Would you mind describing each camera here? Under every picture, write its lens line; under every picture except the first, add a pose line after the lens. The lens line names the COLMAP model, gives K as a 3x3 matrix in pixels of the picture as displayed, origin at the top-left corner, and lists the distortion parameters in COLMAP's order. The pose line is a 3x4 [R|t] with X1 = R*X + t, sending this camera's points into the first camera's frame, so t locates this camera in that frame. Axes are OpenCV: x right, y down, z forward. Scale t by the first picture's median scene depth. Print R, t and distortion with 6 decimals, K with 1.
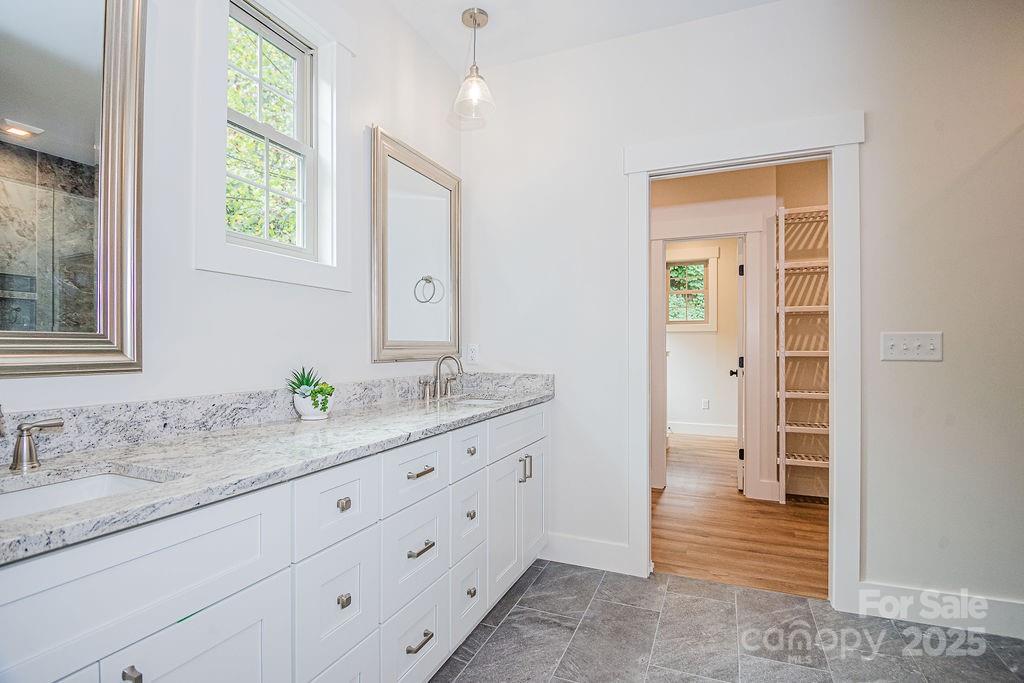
lens RADIAL K [[515.5, 0, 514.3], [0, 515.5, 329.8], [0, 0, 1]] dist [0.005514, -0.015786]
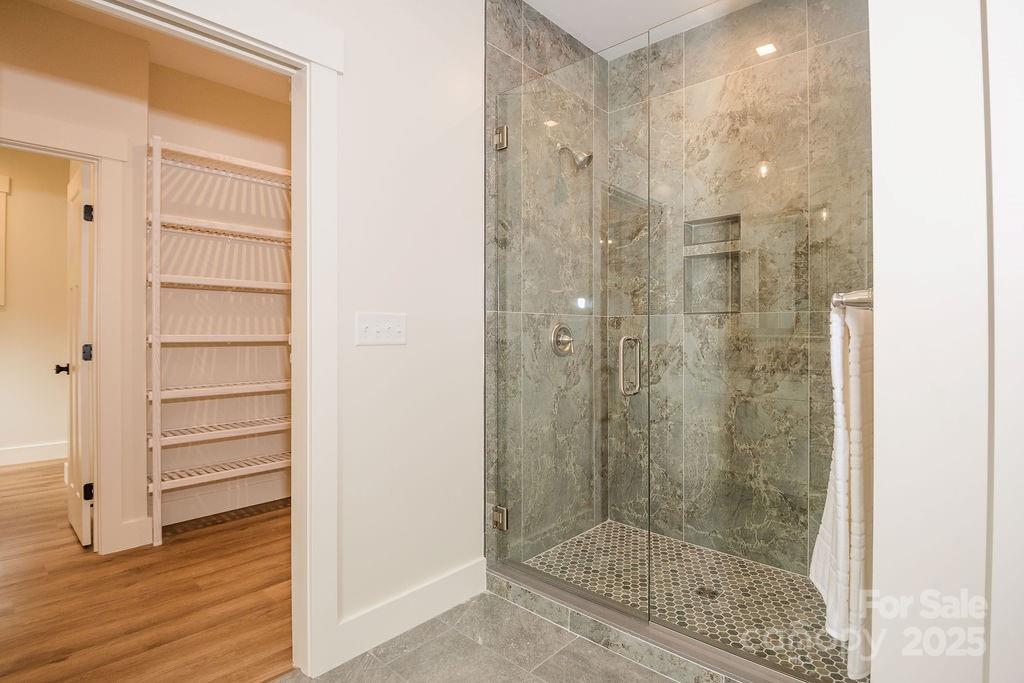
lens RADIAL K [[515.5, 0, 514.3], [0, 515.5, 329.8], [0, 0, 1]] dist [0.005514, -0.015786]
pose [[0.339000, 0.004020, 0.940778, 0.008021], [-0.033817, 0.999397, 0.007915, 0.011406], [-0.940178, -0.034497, 0.338931, 0.289402]]
